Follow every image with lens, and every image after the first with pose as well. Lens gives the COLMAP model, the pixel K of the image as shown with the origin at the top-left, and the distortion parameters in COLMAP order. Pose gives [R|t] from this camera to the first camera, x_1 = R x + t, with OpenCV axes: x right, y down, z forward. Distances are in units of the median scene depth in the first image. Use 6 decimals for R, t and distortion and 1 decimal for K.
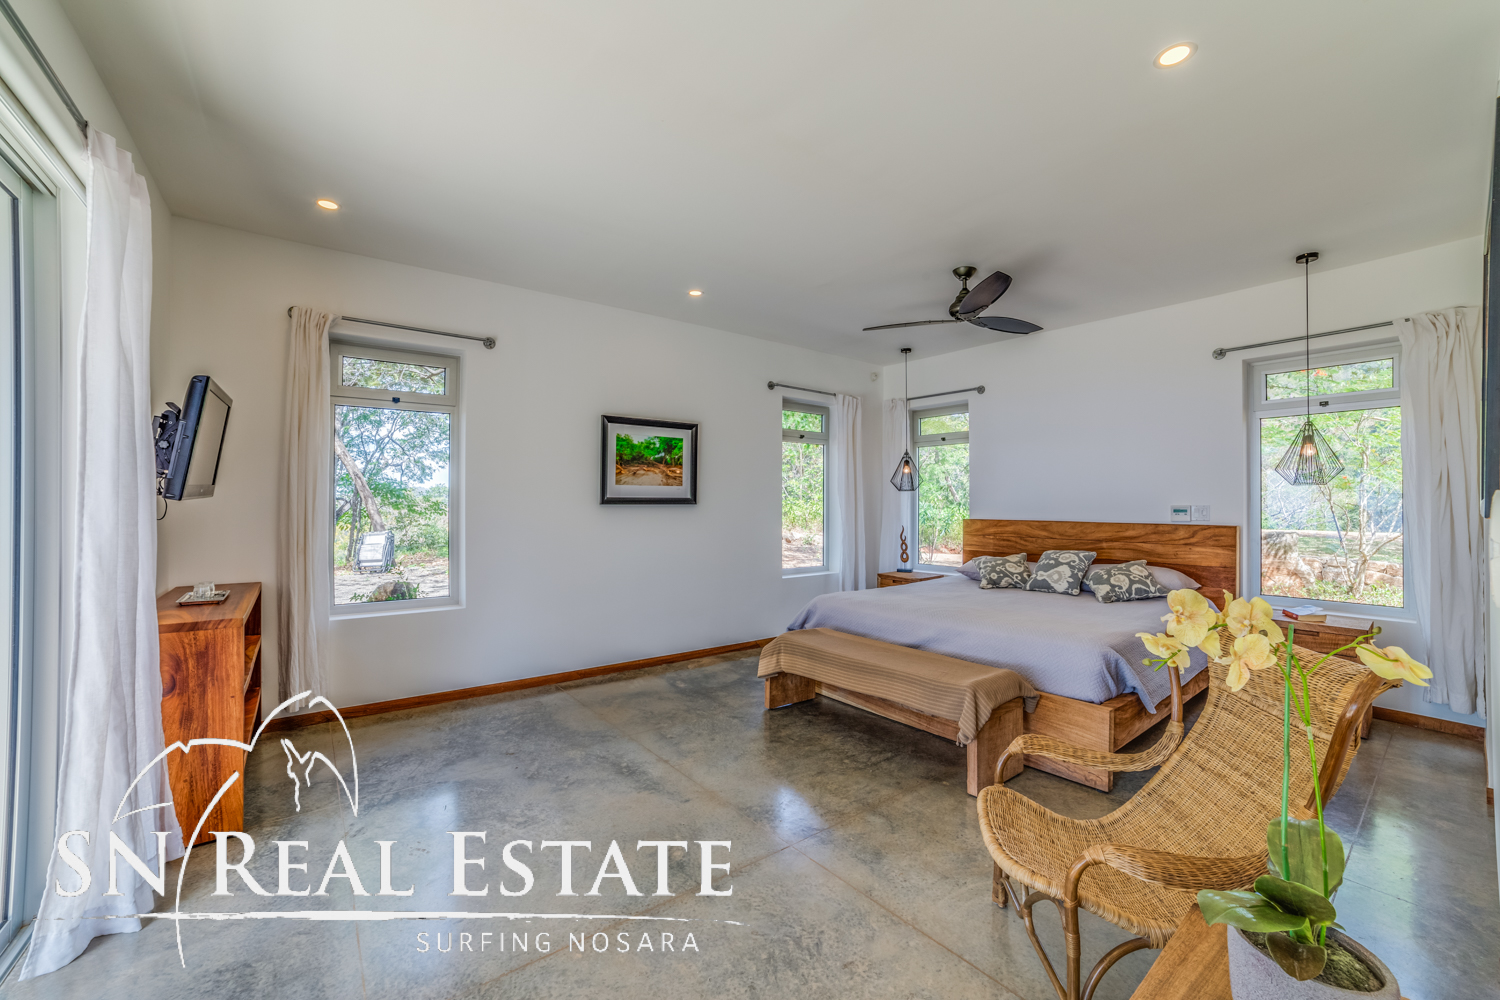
lens RADIAL K [[602.7, 0, 761.1], [0, 602.7, 500.4], [0, 0, 1]] dist [-0.085605, 0.038430]
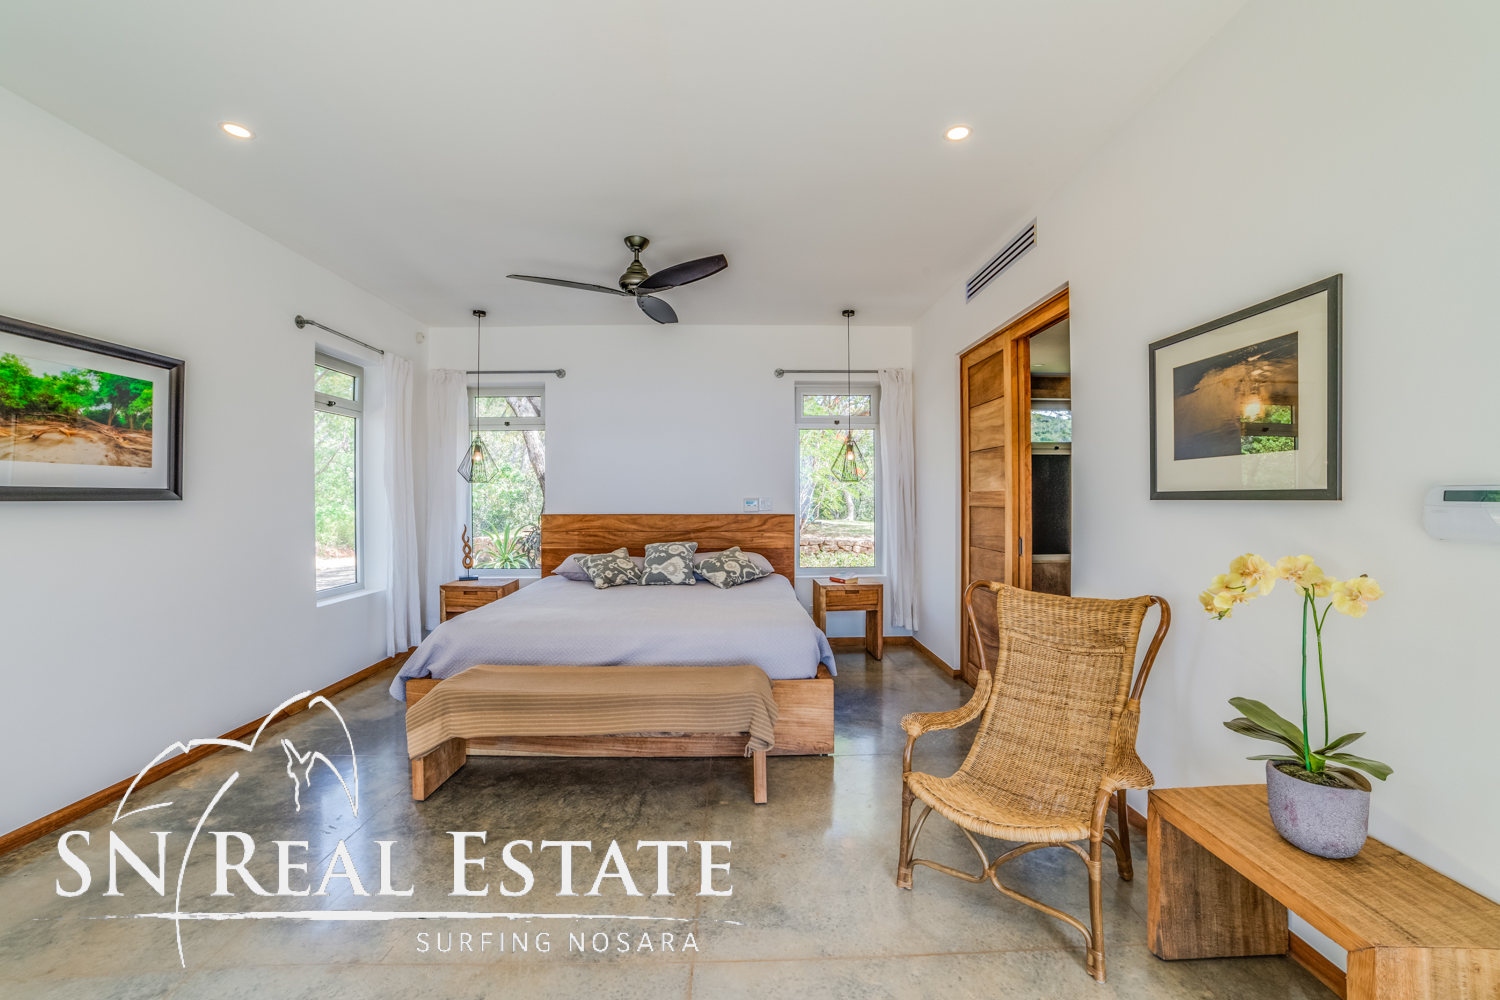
lens RADIAL K [[602.7, 0, 761.1], [0, 602.7, 500.4], [0, 0, 1]] dist [-0.085605, 0.038430]
pose [[0.607694, -0.007798, 0.794133, -0.225229], [0.000228, 0.999953, 0.009644, 0.001642], [-0.794171, -0.005680, 0.607668, 0.244133]]
